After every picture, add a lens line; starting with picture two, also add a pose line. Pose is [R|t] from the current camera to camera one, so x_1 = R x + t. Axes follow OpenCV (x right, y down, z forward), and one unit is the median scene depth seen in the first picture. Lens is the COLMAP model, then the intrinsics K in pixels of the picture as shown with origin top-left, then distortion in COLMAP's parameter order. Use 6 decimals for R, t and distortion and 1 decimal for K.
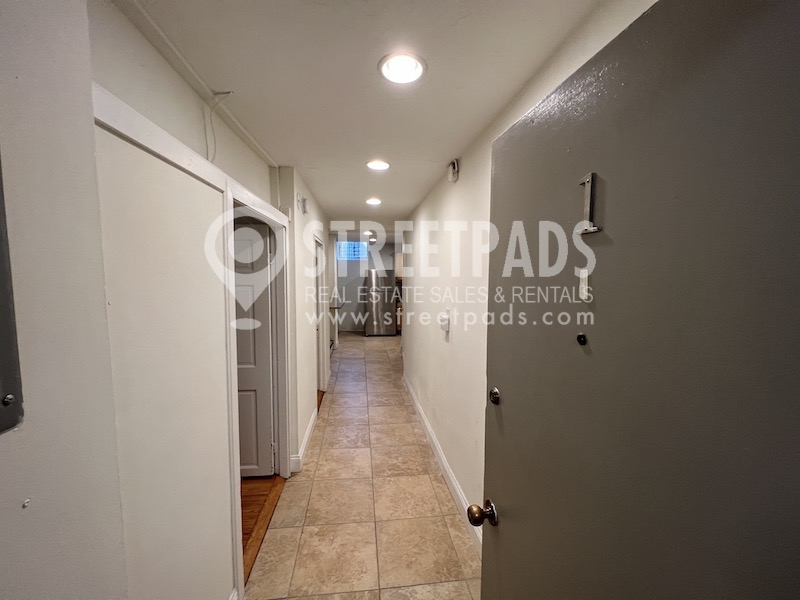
lens RADIAL K [[319.6, 0, 397.3], [0, 319.6, 298.0], [0, 0, 1]] dist [-0.001132, -0.000449]
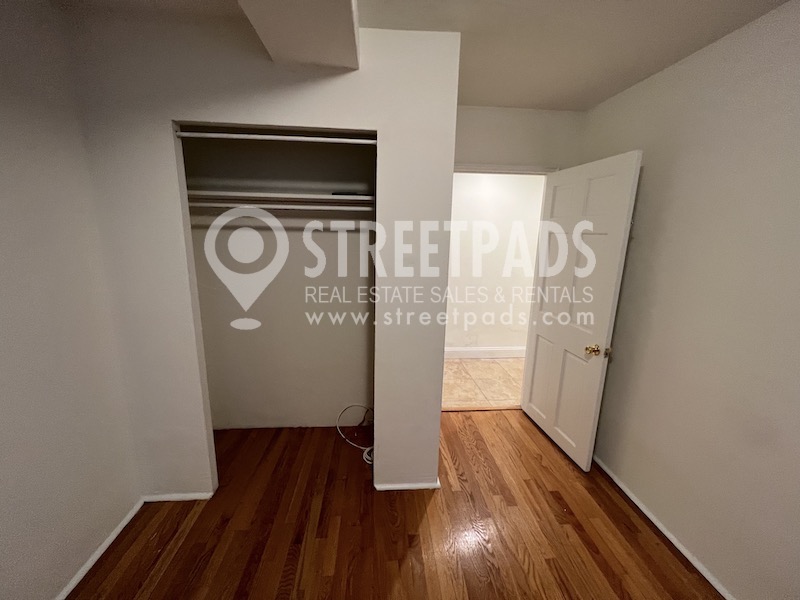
lens RADIAL K [[319.6, 0, 397.3], [0, 319.6, 298.0], [0, 0, 1]] dist [-0.001132, -0.000449]
pose [[0.035513, -0.211587, 0.976714, -1.350756], [0.045655, 0.976653, 0.209913, -0.116465], [-0.998326, 0.037137, 0.044344, 1.687588]]
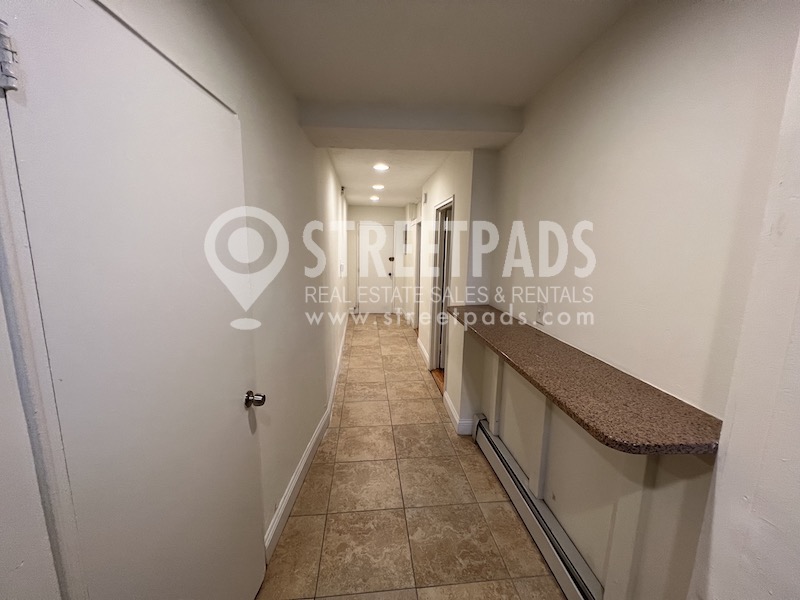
lens RADIAL K [[319.6, 0, 397.3], [0, 319.6, 298.0], [0, 0, 1]] dist [-0.001132, -0.000449]
pose [[-0.999620, -0.022355, 0.016129, -0.199328], [-0.018093, 0.973507, 0.227941, -0.175159], [-0.020797, 0.227562, -0.973541, 2.716043]]
